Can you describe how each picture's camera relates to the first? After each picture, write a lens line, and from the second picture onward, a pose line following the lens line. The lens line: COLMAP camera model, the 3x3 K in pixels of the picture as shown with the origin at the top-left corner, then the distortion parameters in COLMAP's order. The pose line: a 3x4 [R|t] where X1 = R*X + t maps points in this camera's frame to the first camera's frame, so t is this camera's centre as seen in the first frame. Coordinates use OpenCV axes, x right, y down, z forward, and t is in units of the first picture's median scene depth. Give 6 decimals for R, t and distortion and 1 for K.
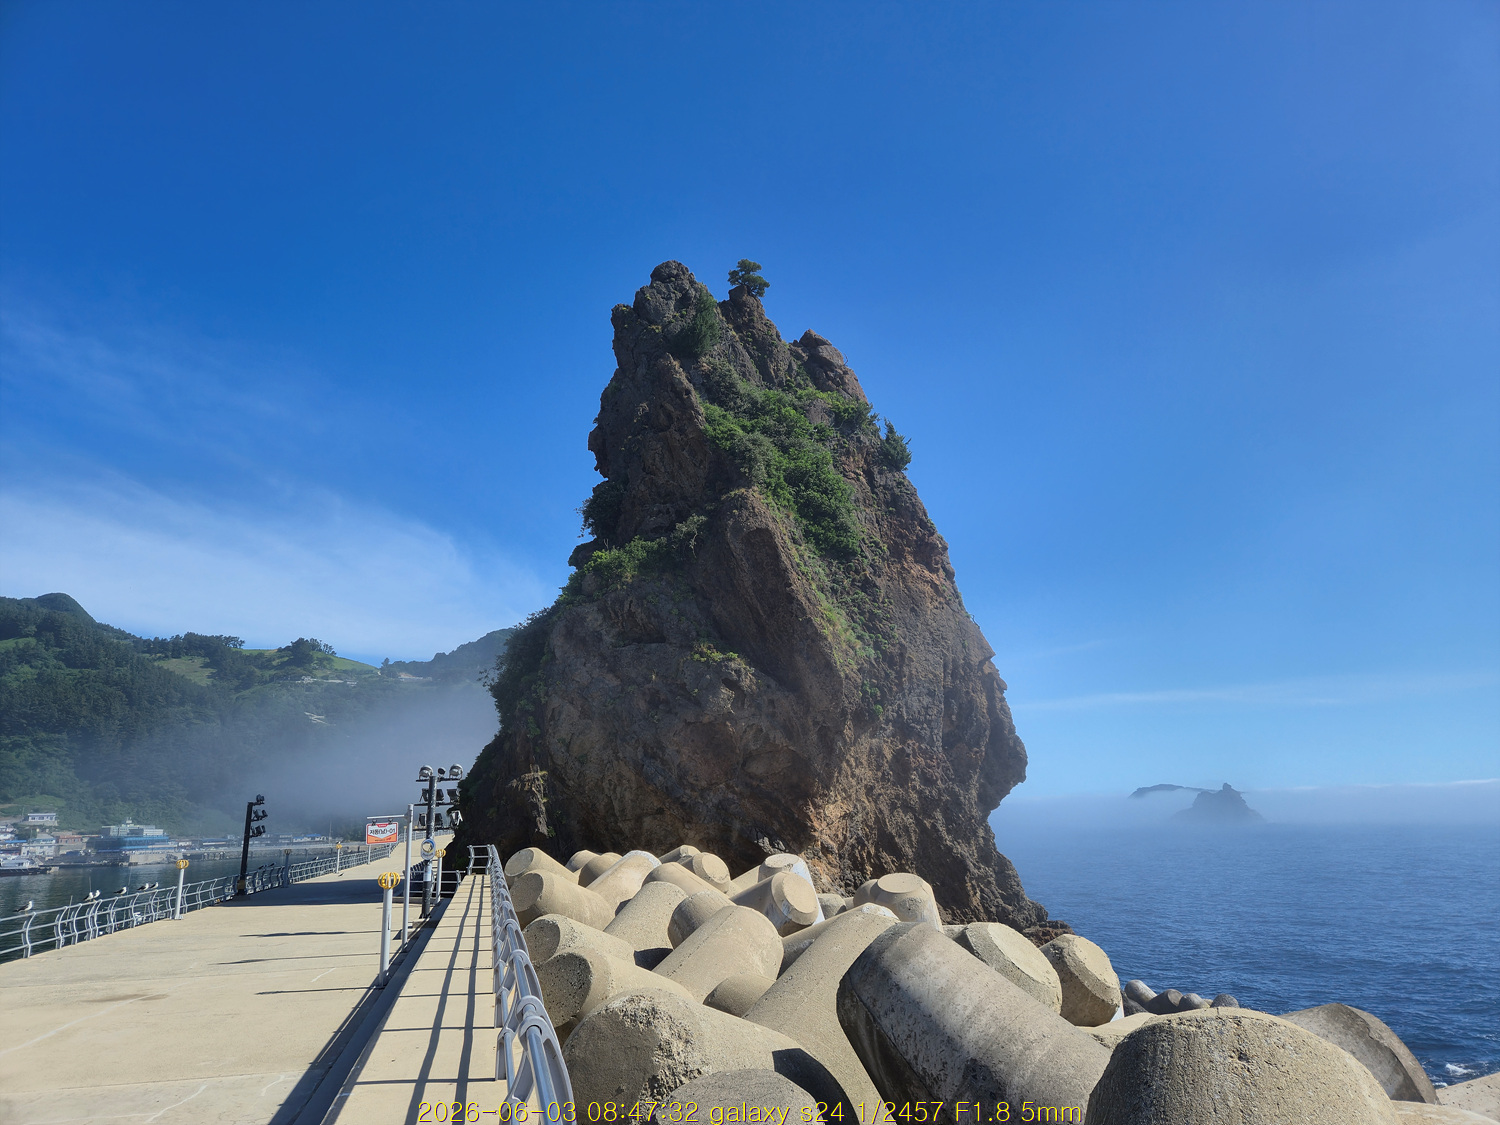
lens RADIAL K [[1015.5, 0, 775.7], [0, 1015.5, 582.1], [0, 0, 1]] dist [0.003119, -0.003441]
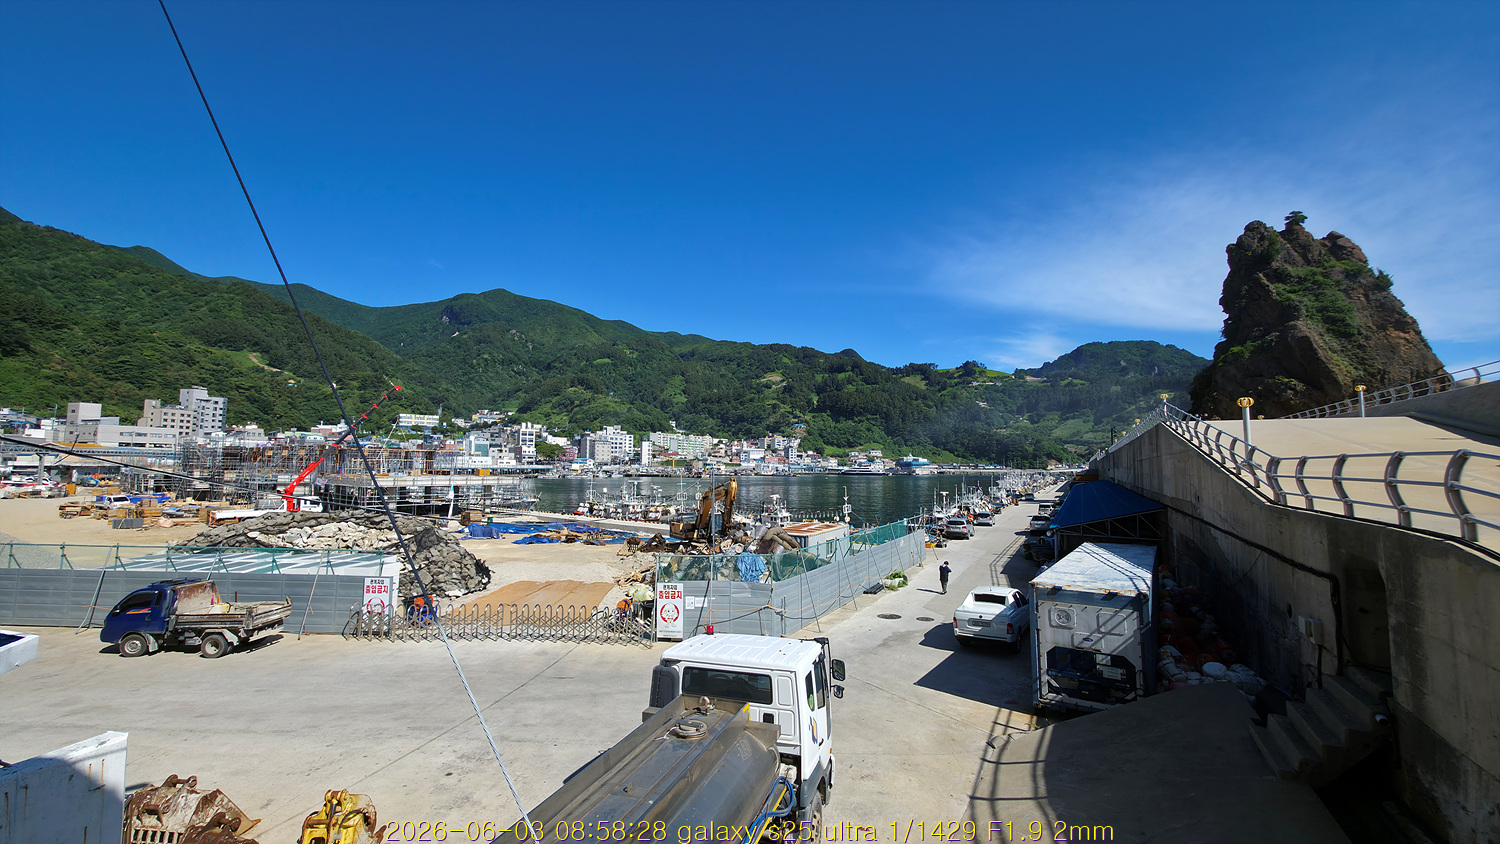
lens RADIAL K [[601.9, 0, 750.0], [0, 601.9, 422.0], [0, 0, 1]] dist [0.000762, 0.000331]
pose [[0.716414, -0.015325, -0.697507, 0.037436], [0.129207, 0.985379, 0.111060, -0.157525], [0.685607, -0.169688, 0.707919, -1.049757]]
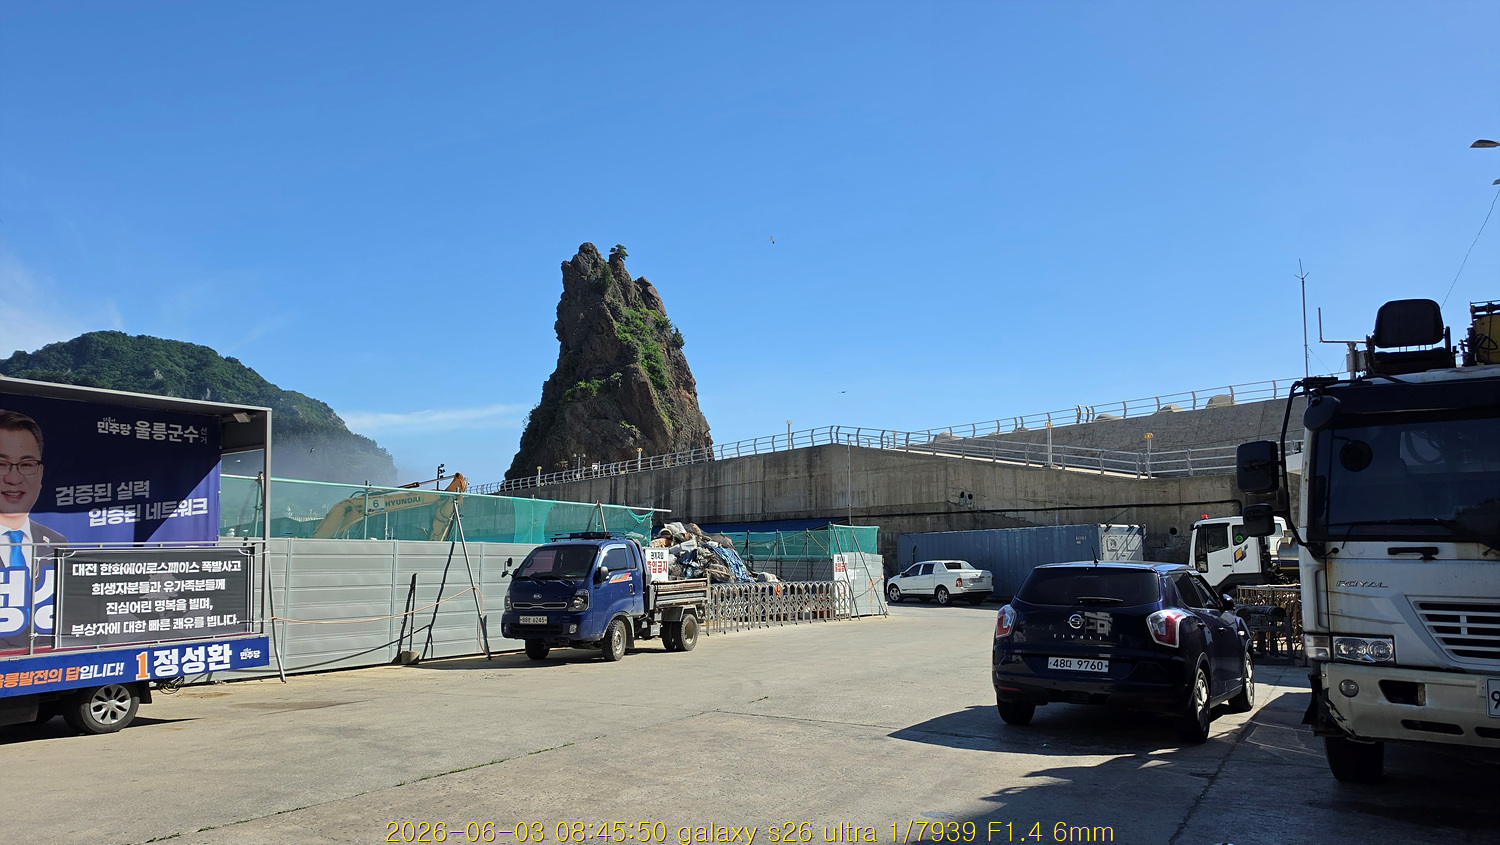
lens RADIAL K [[1013.5, 0, 754.6], [0, 1013.5, 476.2], [0, 0, 1]] dist [0.002646, 0.000315]
pose [[0.944374, 0.062986, 0.322786, -0.461801], [-0.109138, 0.985890, 0.126926, -0.138261], [-0.310237, -0.155094, 0.937923, -1.326425]]
